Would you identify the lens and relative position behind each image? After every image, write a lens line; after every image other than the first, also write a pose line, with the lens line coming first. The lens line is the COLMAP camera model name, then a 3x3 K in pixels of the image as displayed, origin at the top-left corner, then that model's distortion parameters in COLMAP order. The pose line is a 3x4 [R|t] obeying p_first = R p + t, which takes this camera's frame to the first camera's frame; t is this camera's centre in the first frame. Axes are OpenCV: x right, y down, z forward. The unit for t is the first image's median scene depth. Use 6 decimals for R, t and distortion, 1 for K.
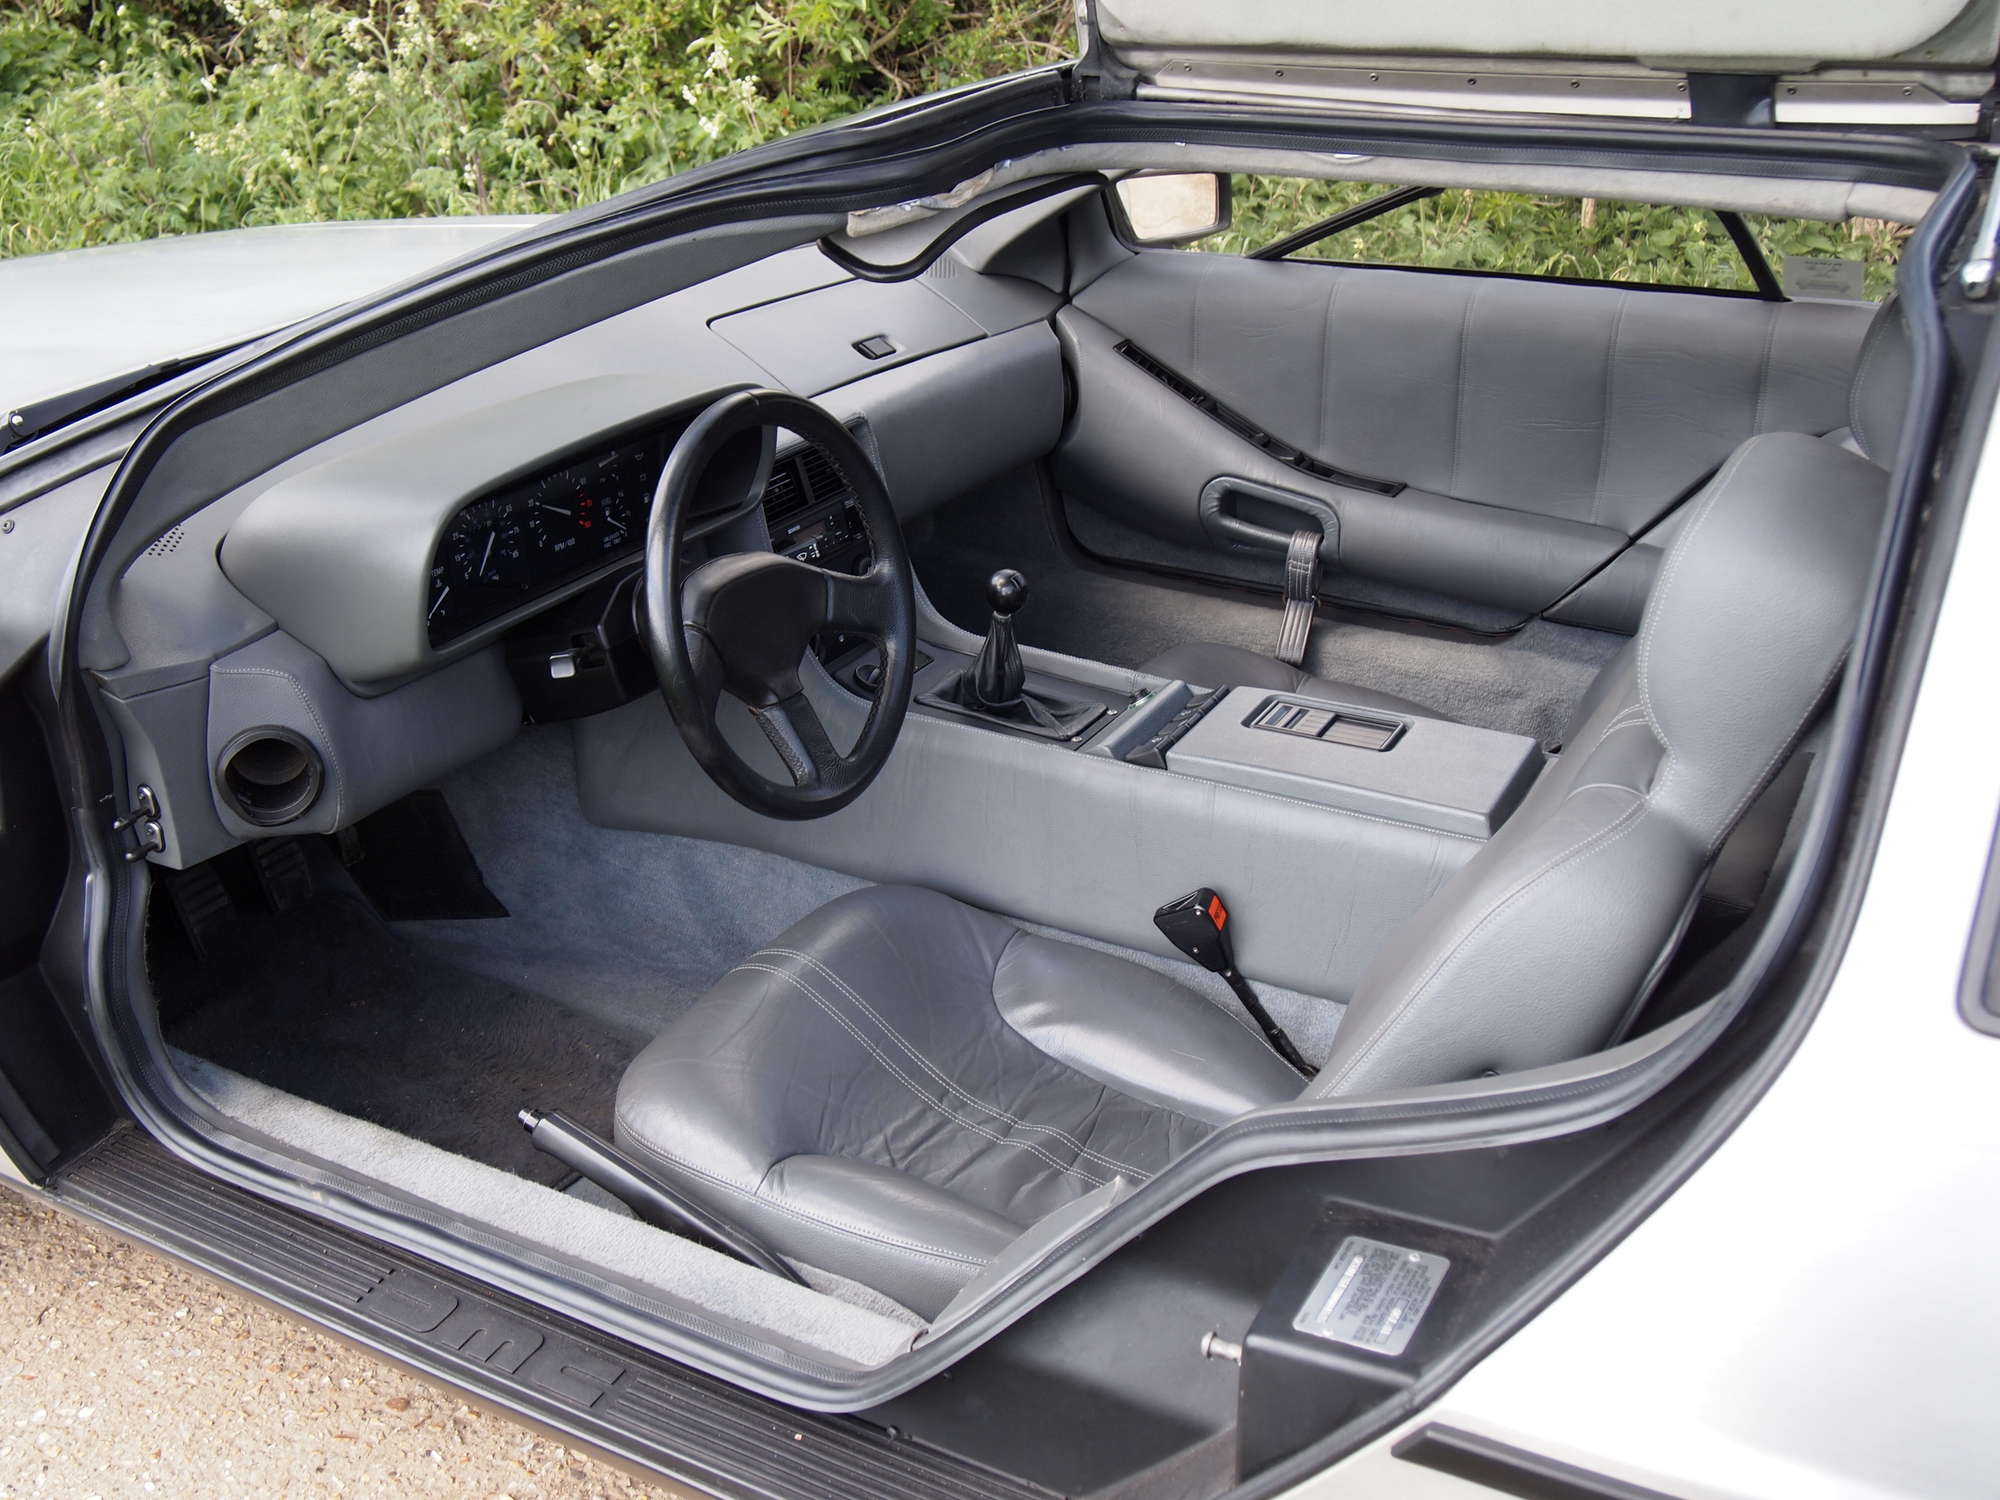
lens RADIAL K [[2063.7, 0, 1005.8], [0, 2063.7, 748.5], [0, 0, 1]] dist [0.019563, 0.000000]
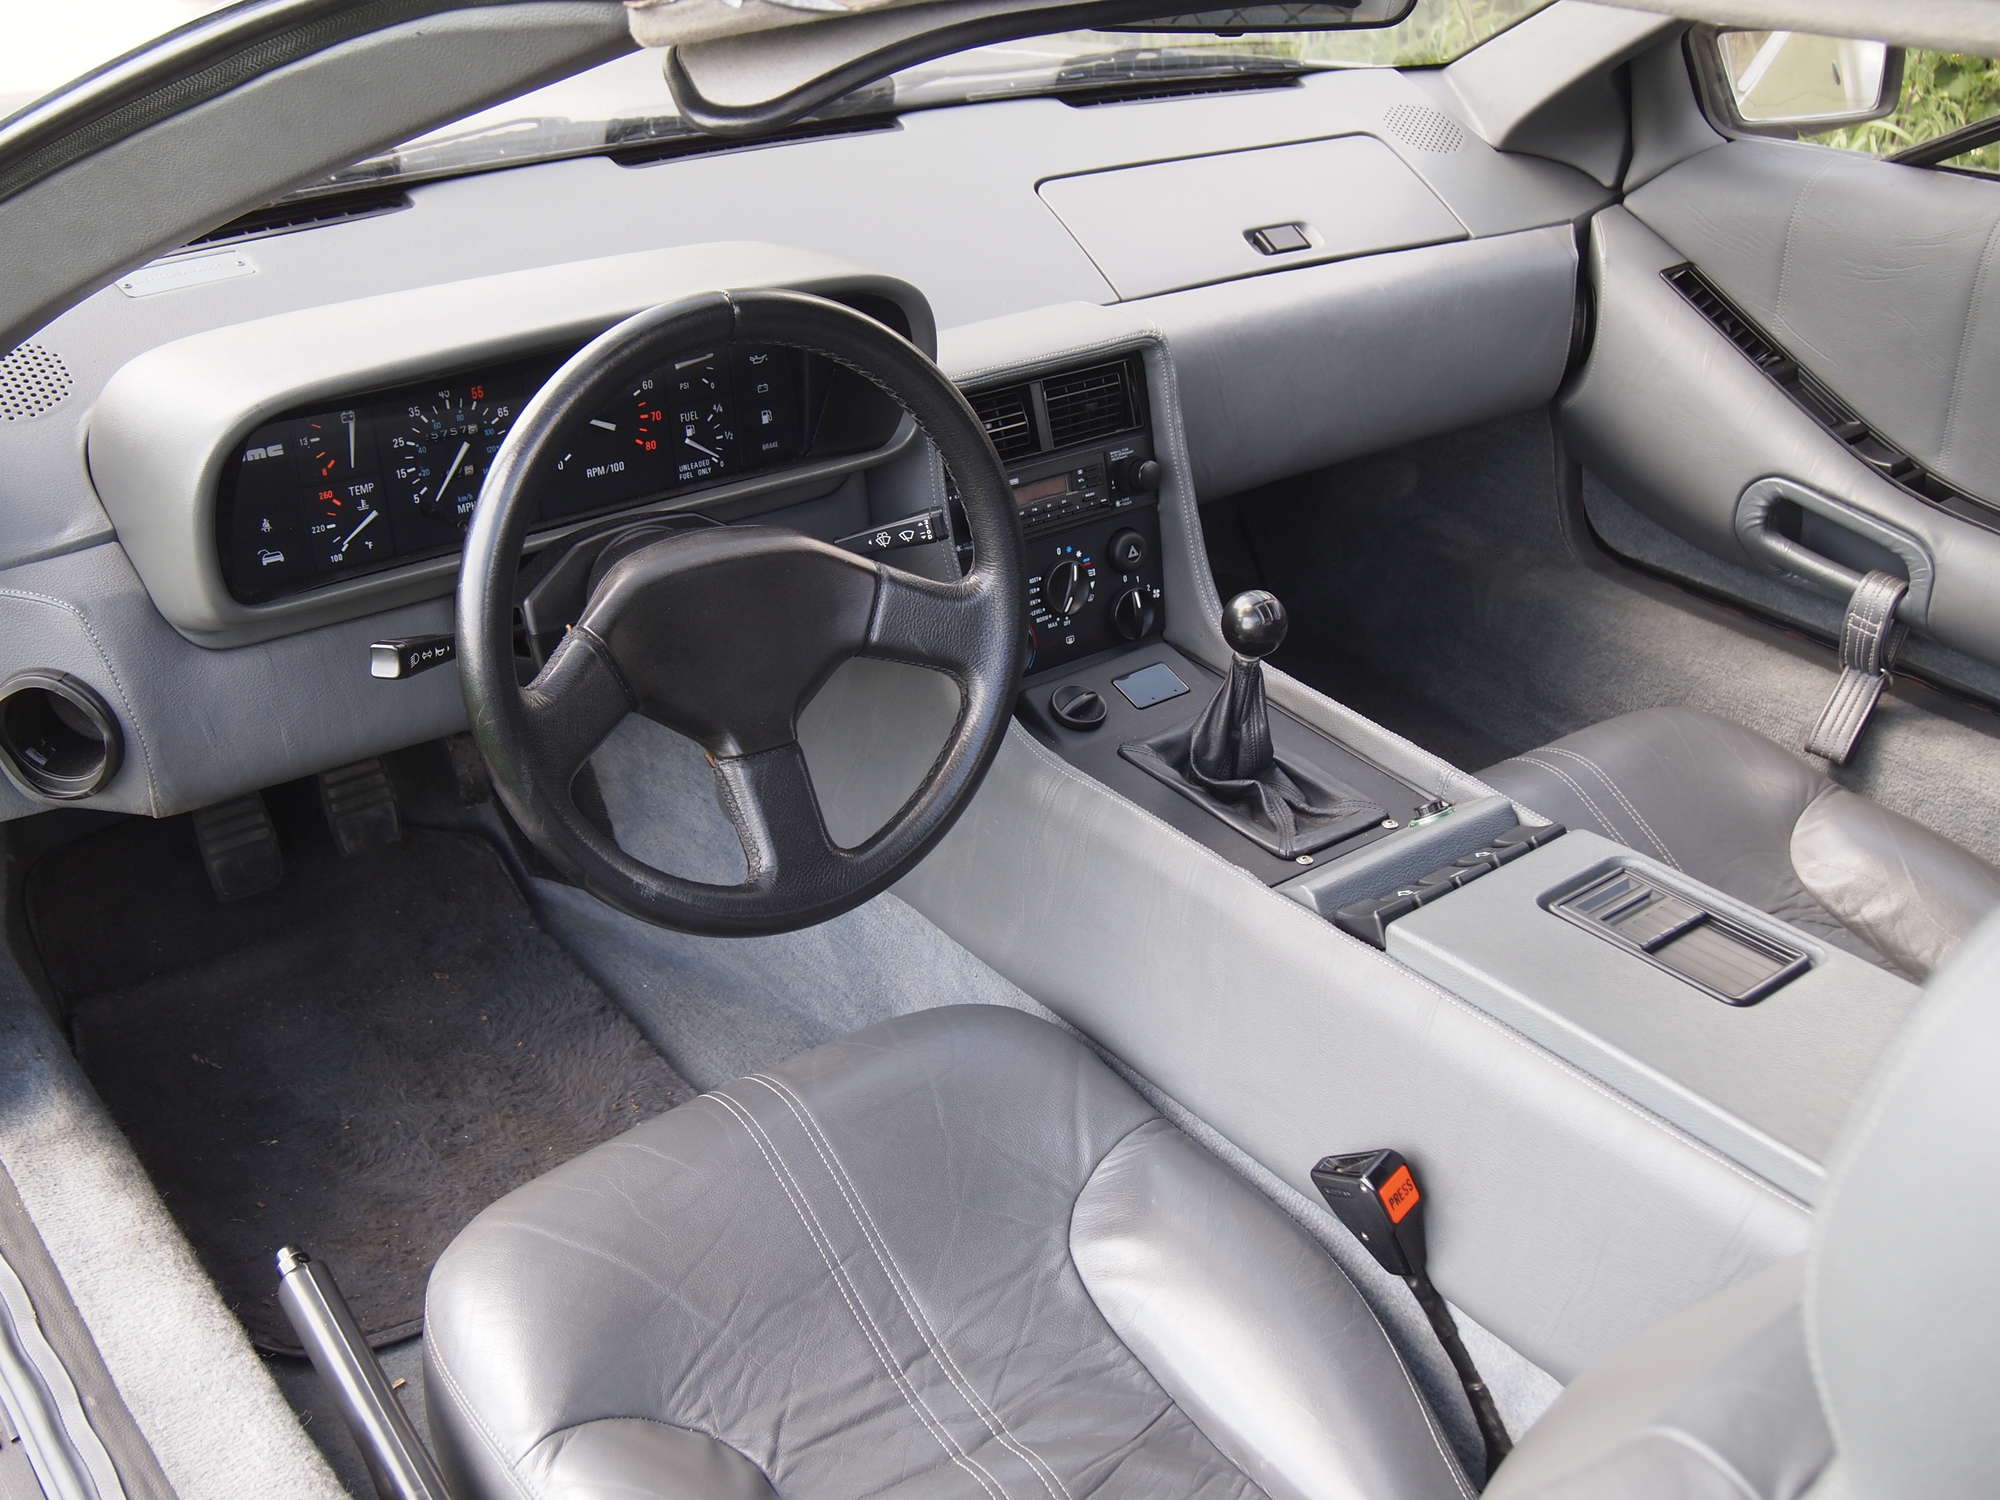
lens RADIAL K [[2063.7, 0, 984.8], [0, 2063.7, 764.6], [0, 0, 1]] dist [0.019563, 0.000000]
pose [[0.913781, 0.195105, -0.356283, 0.166538], [-0.167916, 0.980082, 0.106040, -0.085460], [0.369875, -0.037072, 0.928342, 0.327569]]
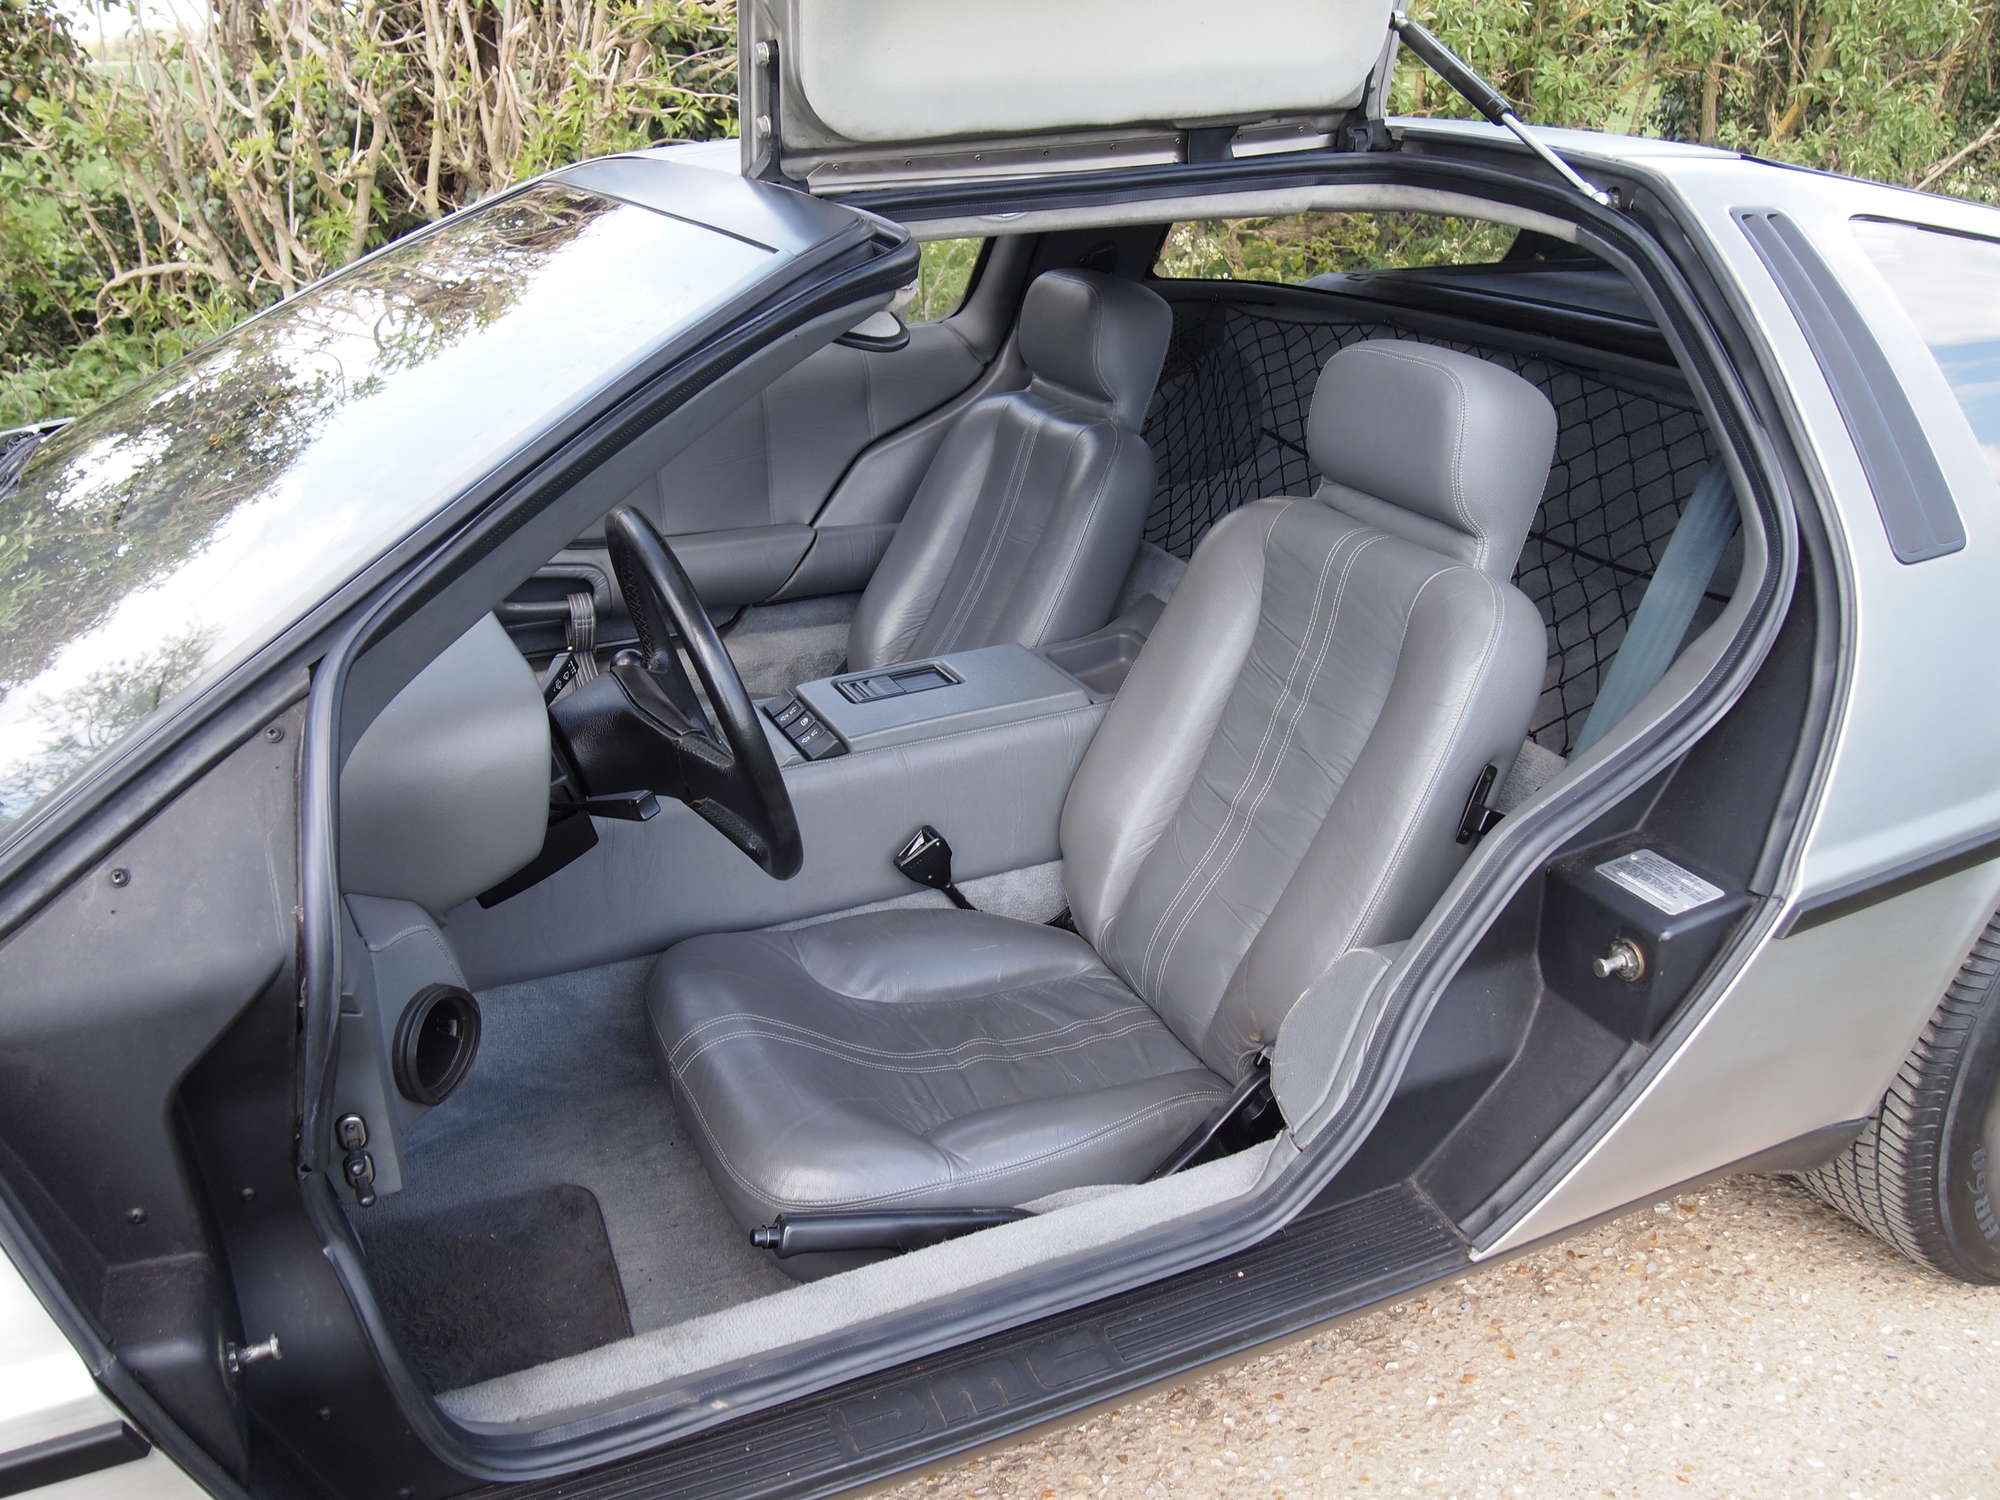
lens RADIAL K [[1597.2, 0, 991.4], [0, 1597.2, 739.0], [0, 0, 1]] dist [-0.059926, 0.008462]
pose [[0.622663, -0.335718, 0.706812, -0.488554], [0.347375, 0.927993, 0.134755, -0.087216], [-0.701157, 0.161622, 0.694447, 0.270661]]
